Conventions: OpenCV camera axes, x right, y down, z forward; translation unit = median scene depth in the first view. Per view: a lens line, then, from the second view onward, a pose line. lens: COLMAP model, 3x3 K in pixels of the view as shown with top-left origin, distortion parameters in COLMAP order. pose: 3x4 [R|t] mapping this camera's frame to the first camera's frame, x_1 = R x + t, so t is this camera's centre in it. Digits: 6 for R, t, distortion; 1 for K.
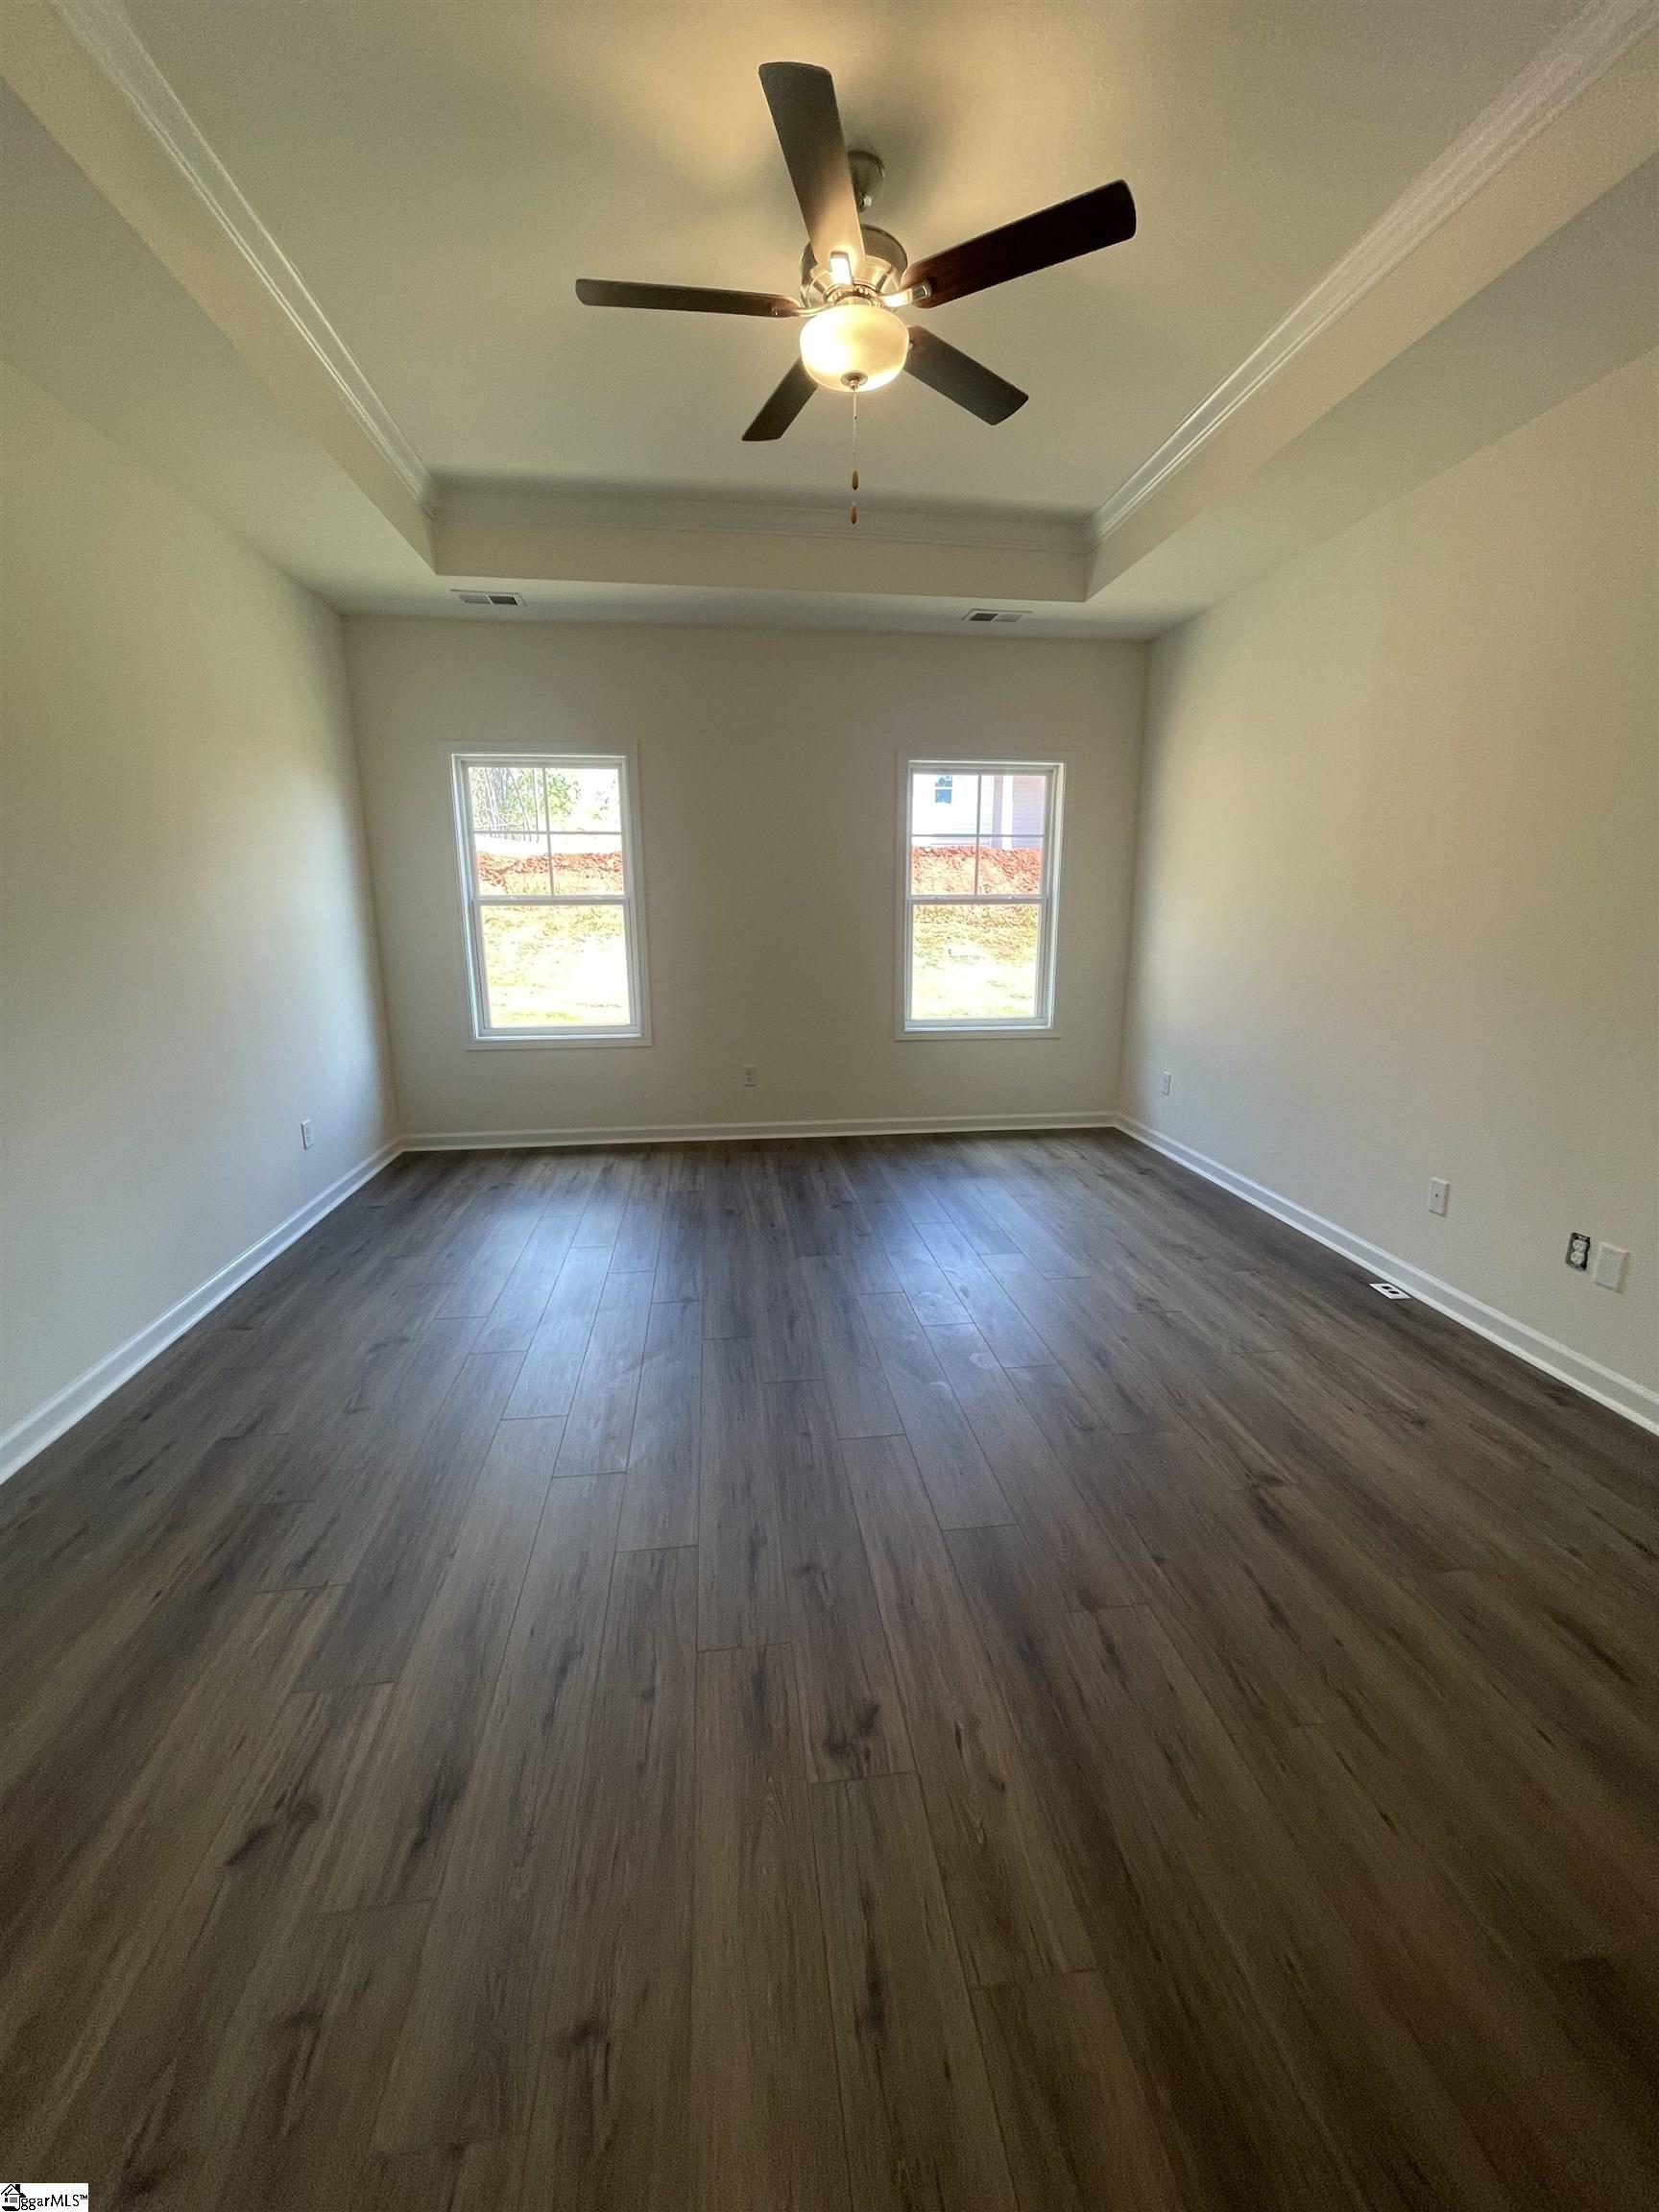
lens RADIAL K [[865.9, 0, 829.5], [0, 865.9, 1106.0], [0, 0, 1]] dist [0.000875, 0.000271]
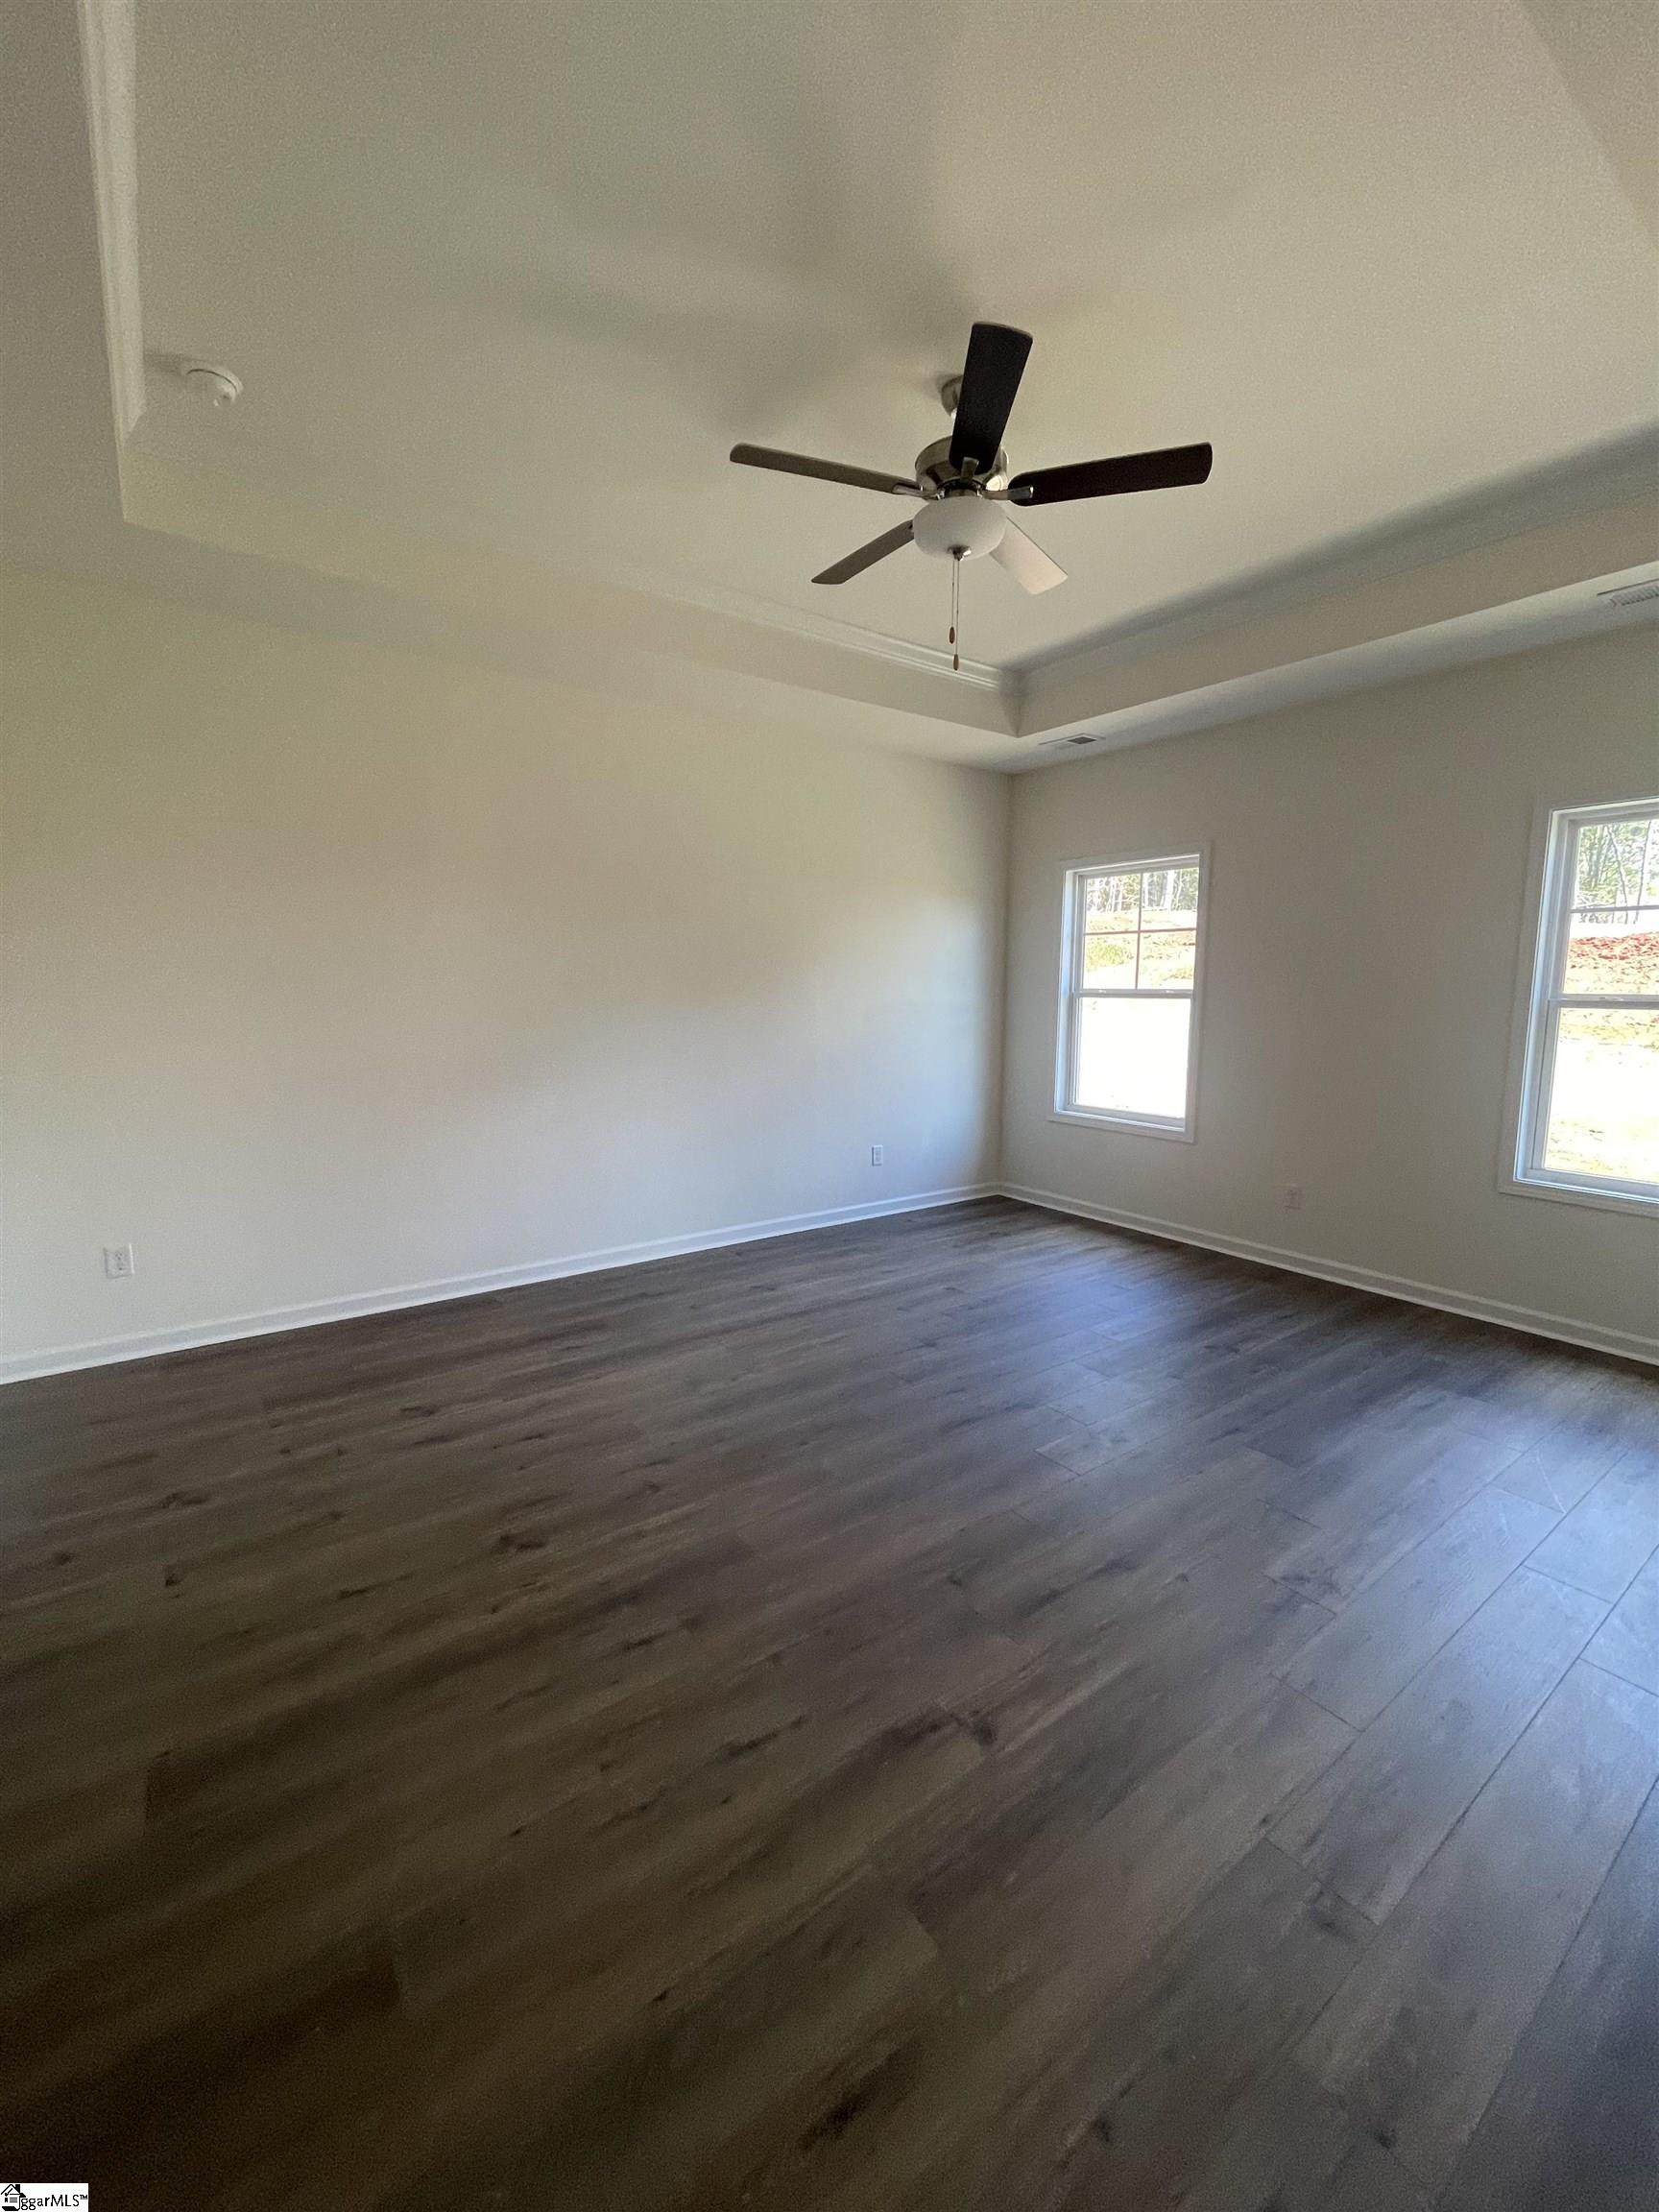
lens RADIAL K [[895.4, 0, 860.7], [0, 895.4, 1109.2], [0, 0, 1]] dist [0.001545, 0.000273]
pose [[0.501081, 0.125016, -0.856323, 0.800885], [-0.212193, 0.977053, 0.018476, -0.080209], [0.838983, 0.172448, 0.516110, 0.296351]]
